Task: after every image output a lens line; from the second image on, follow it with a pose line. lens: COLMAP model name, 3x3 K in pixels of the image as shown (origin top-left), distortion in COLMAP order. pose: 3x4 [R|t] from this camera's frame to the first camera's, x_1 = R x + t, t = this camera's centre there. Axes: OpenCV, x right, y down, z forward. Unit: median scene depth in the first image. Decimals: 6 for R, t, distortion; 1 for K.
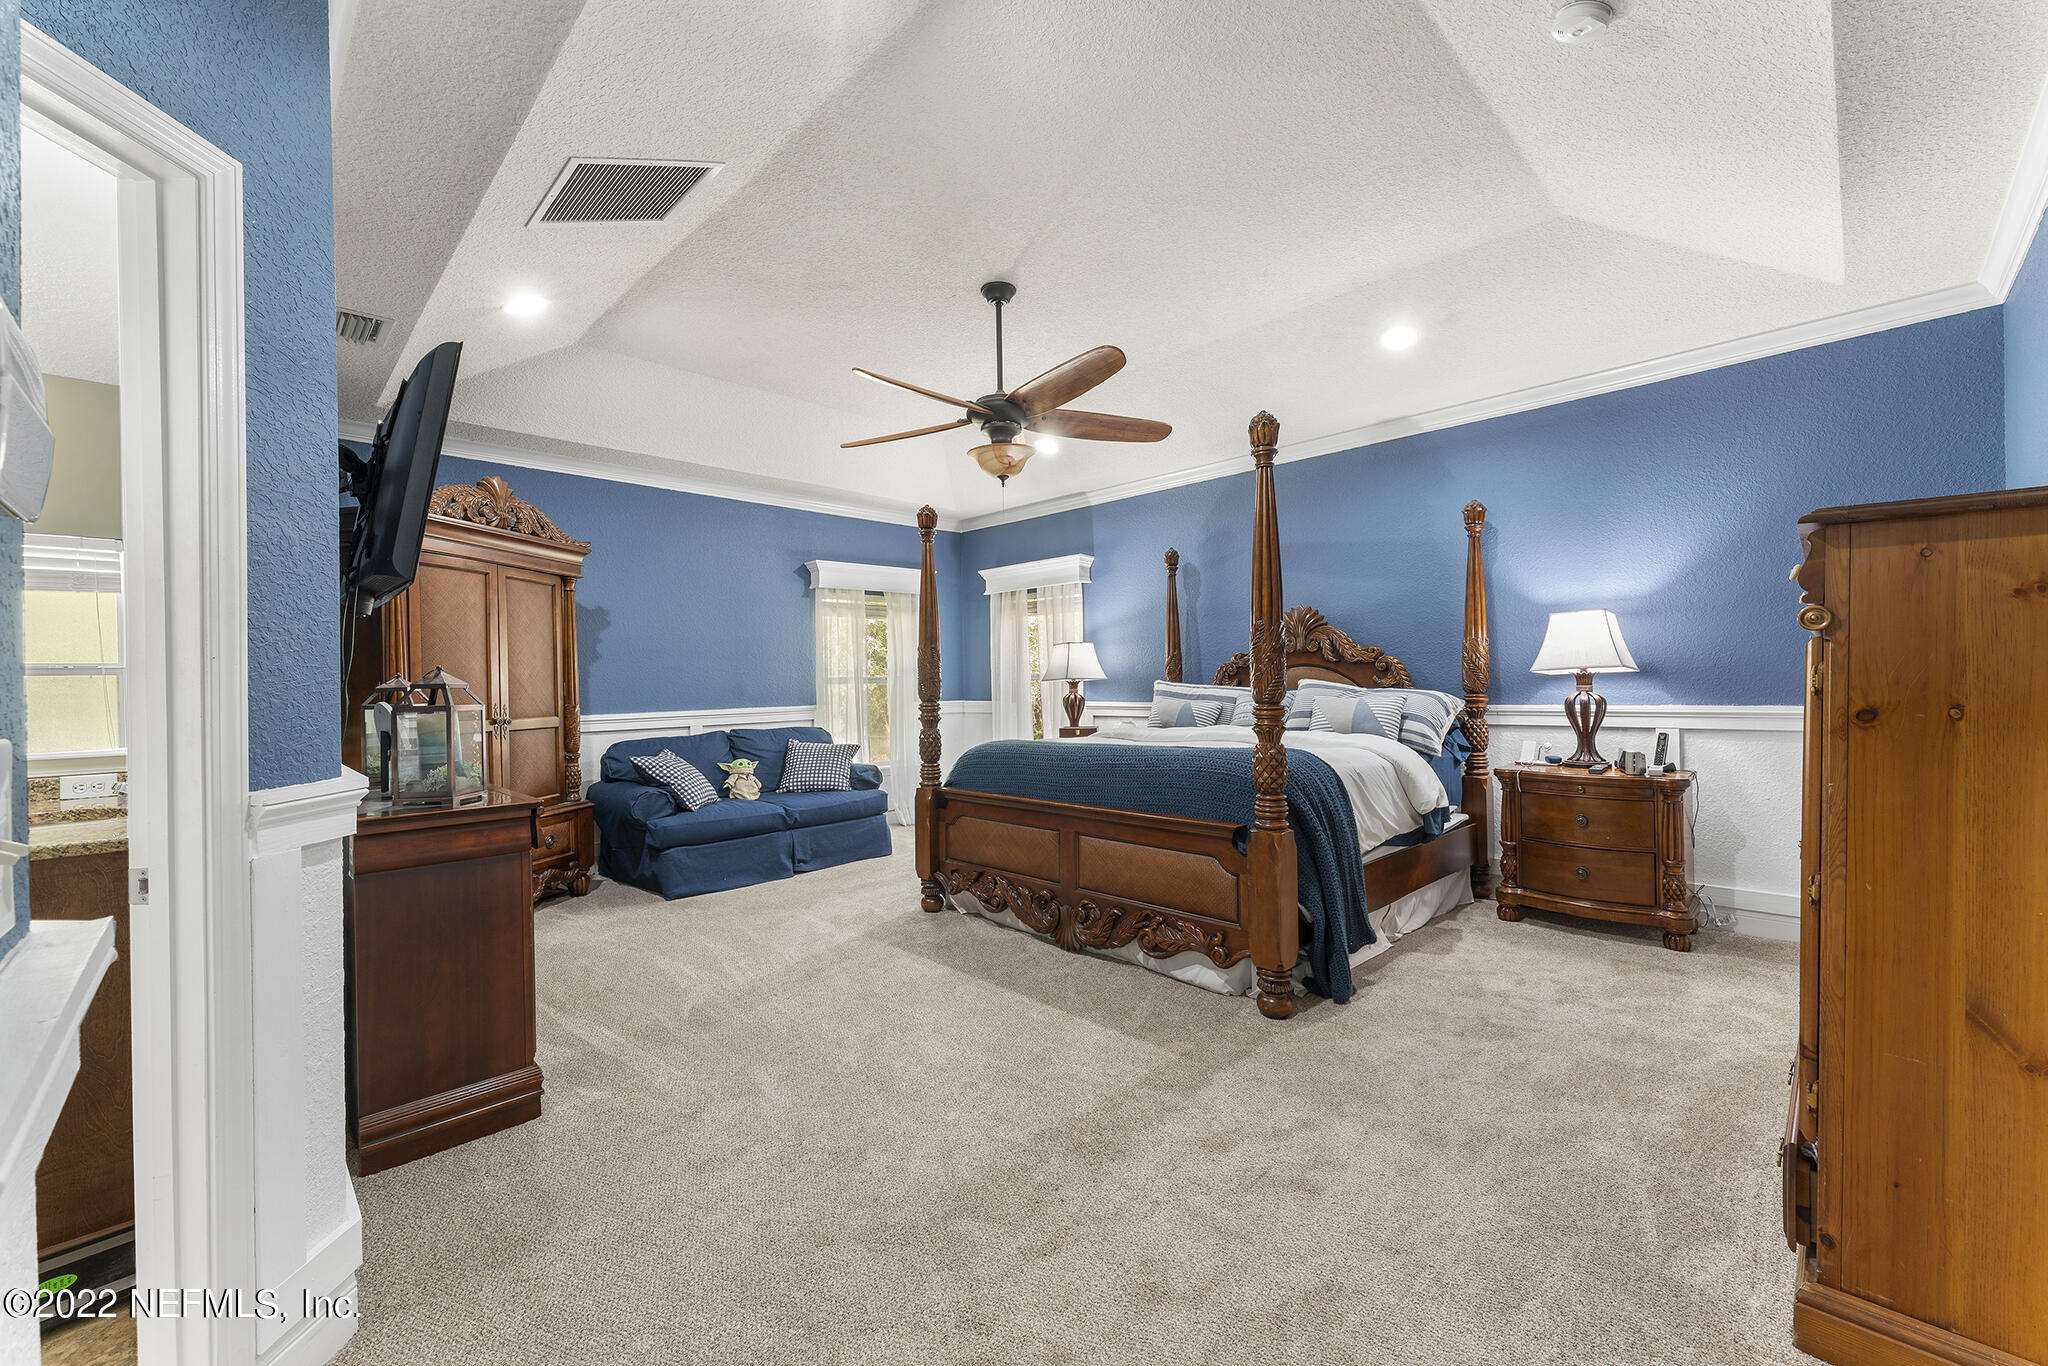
lens RADIAL K [[813.3, 0, 1024.0], [0, 813.3, 683.0], [0, 0, 1]] dist [0.000768, 0.000130]
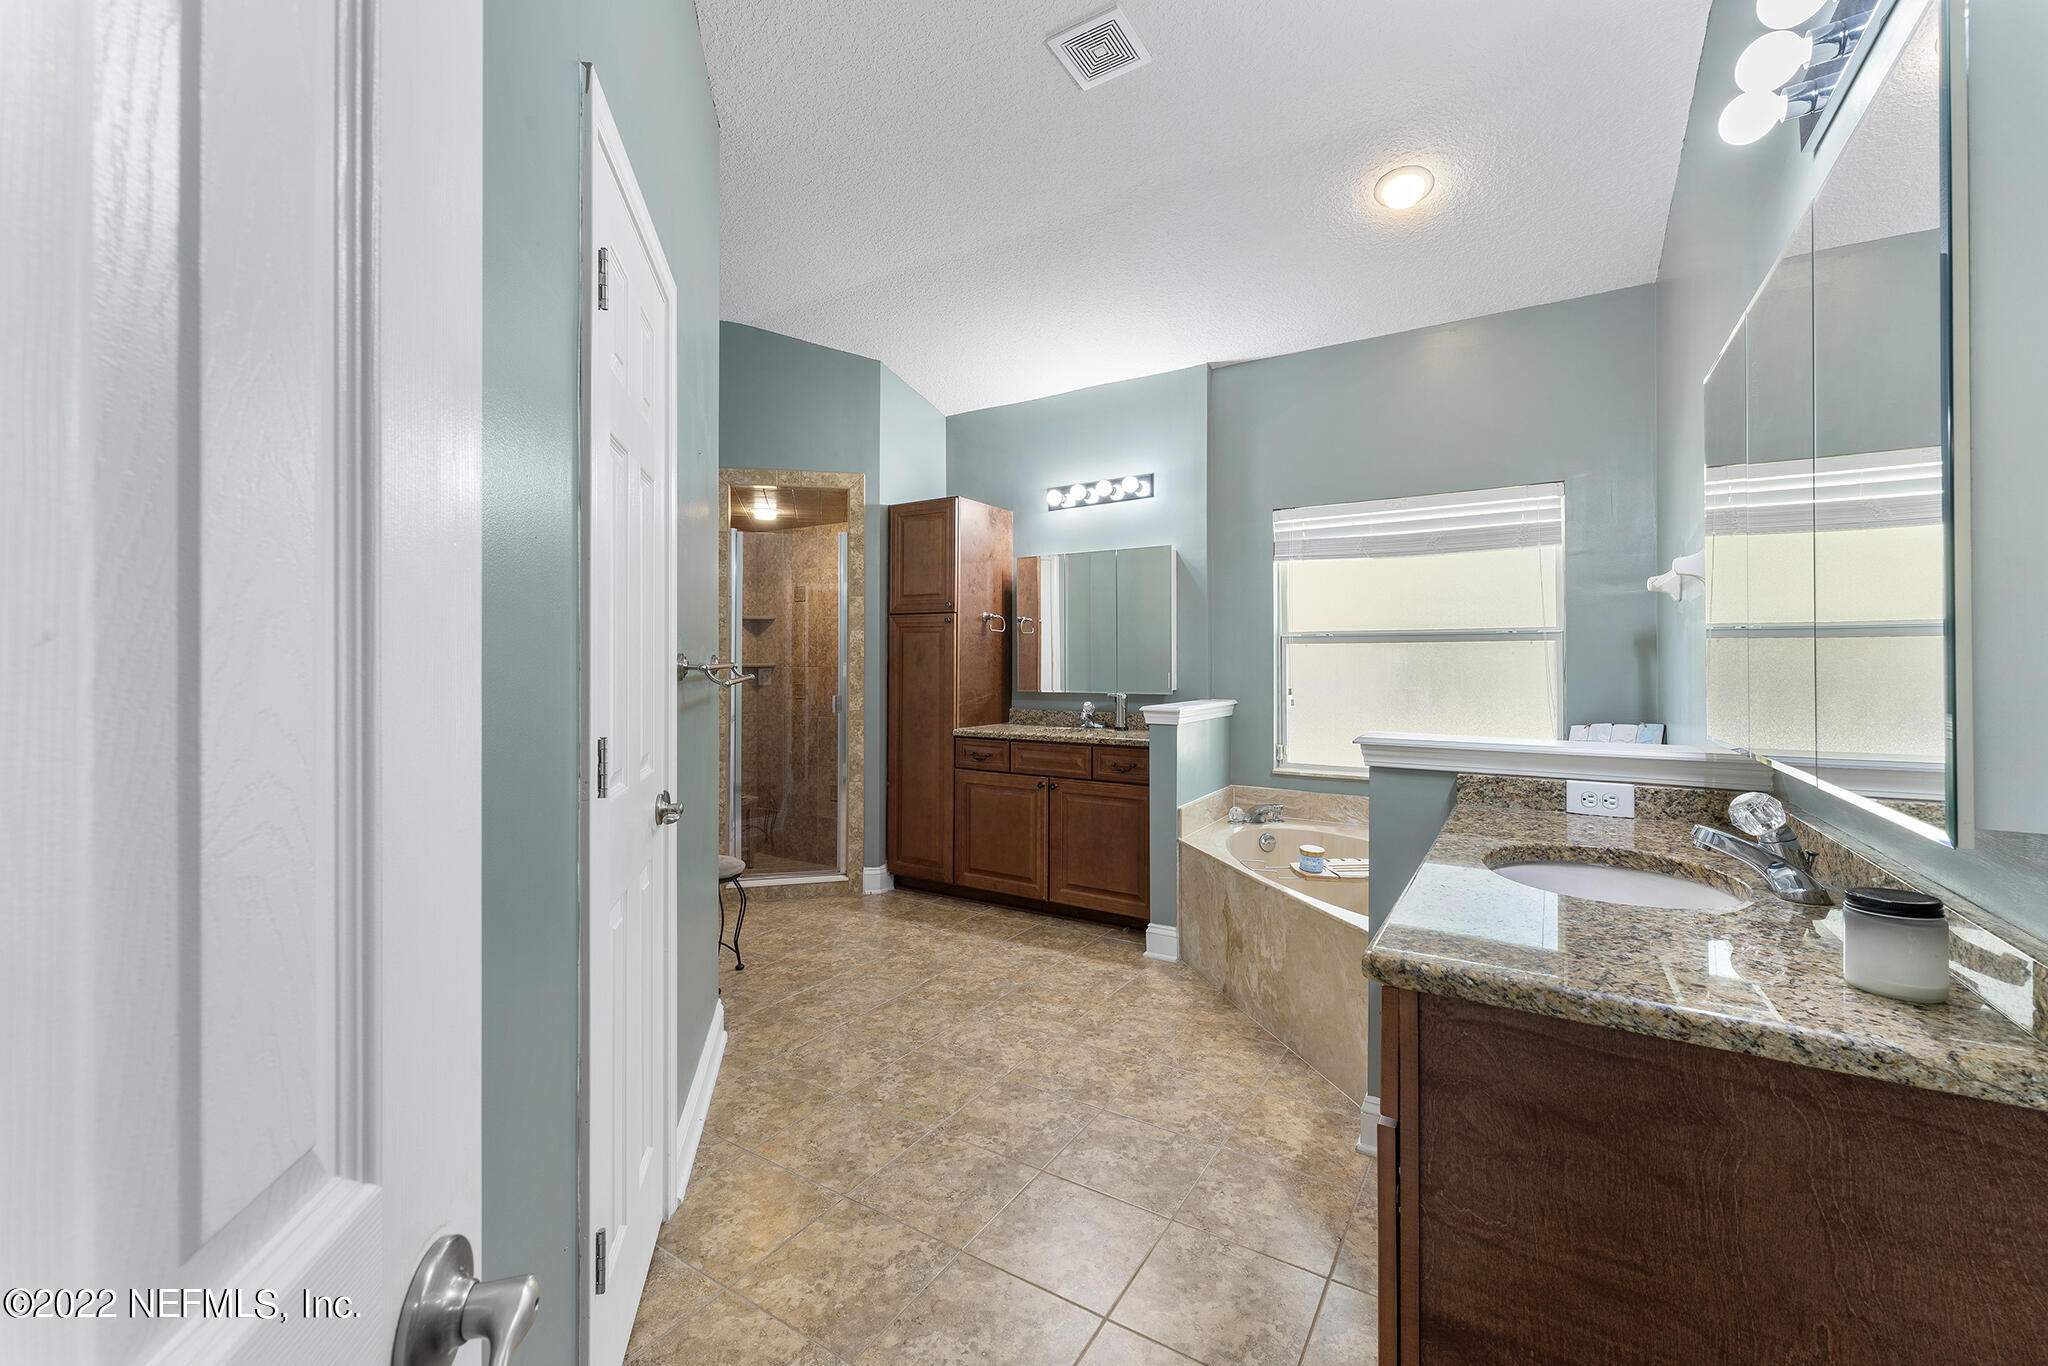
lens RADIAL K [[813.3, 0, 1024.0], [0, 813.3, 683.0], [0, 0, 1]] dist [0.000768, 0.000130]
pose [[0.233935, 0.040249, -0.971419, -0.497213], [-0.003776, 0.999173, 0.040490, 0.003737], [0.972245, -0.005804, 0.233893, 0.308097]]
